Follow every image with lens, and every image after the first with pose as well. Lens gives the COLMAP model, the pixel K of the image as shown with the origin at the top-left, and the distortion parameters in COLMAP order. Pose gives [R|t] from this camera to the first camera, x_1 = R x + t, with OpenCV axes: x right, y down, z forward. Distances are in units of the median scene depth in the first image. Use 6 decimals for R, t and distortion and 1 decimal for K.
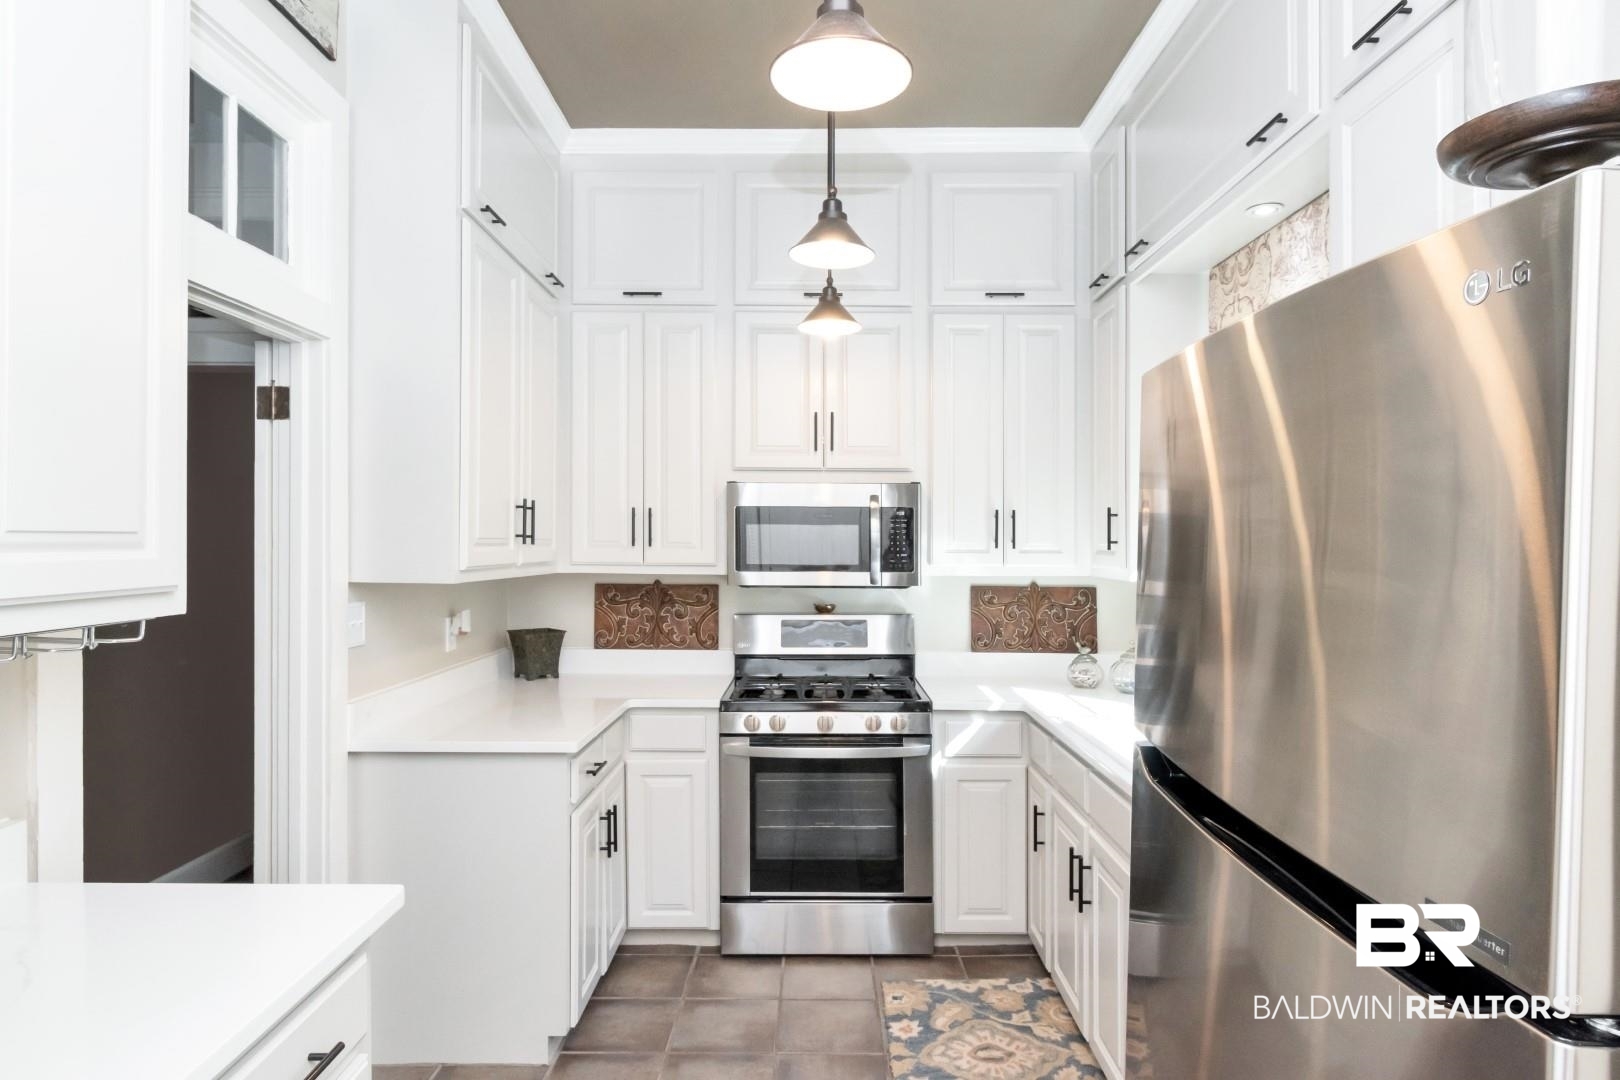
lens RADIAL K [[897.3, 0, 810.0], [0, 897.3, 540.0], [0, 0, 1]] dist [-0.002073, -0.001494]
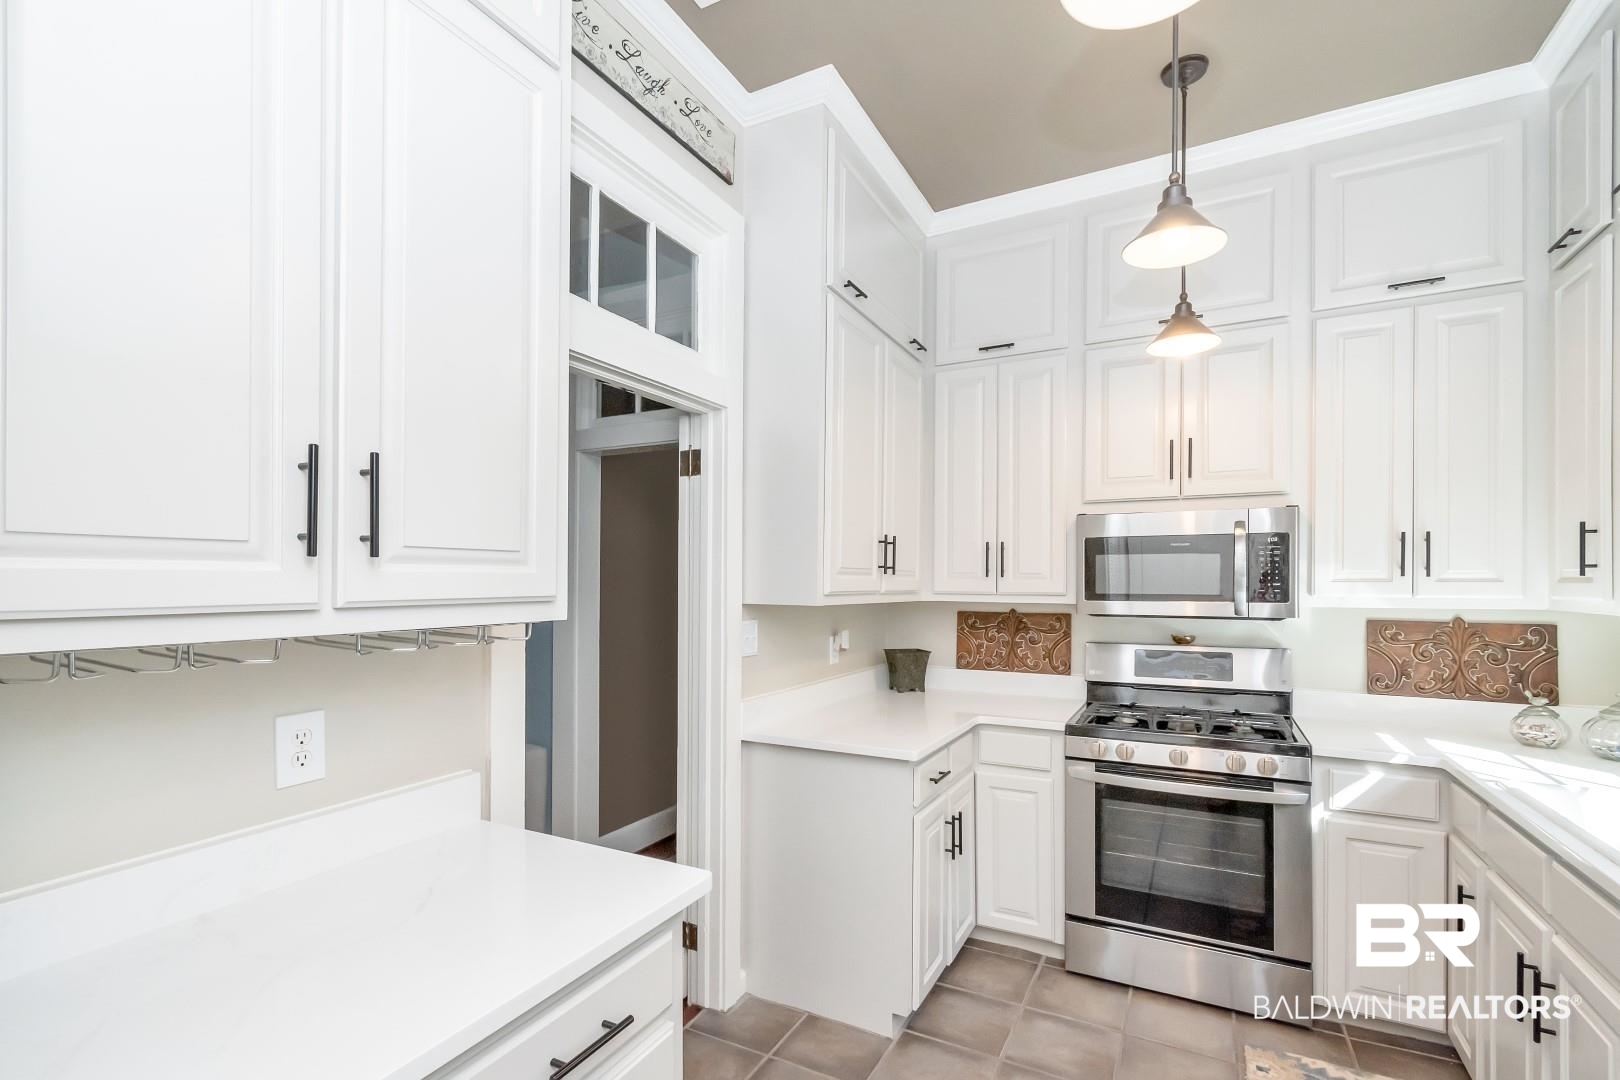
lens RADIAL K [[728.7, 0, 811.0], [0, 728.7, 587.9], [0, 0, 1]] dist [0.001245, -0.002216]
pose [[0.887123, 0.000846, -0.461532, 0.027625], [0.003035, 0.999966, 0.007667, 0.014458], [0.461523, -0.008202, 0.887090, 0.120425]]
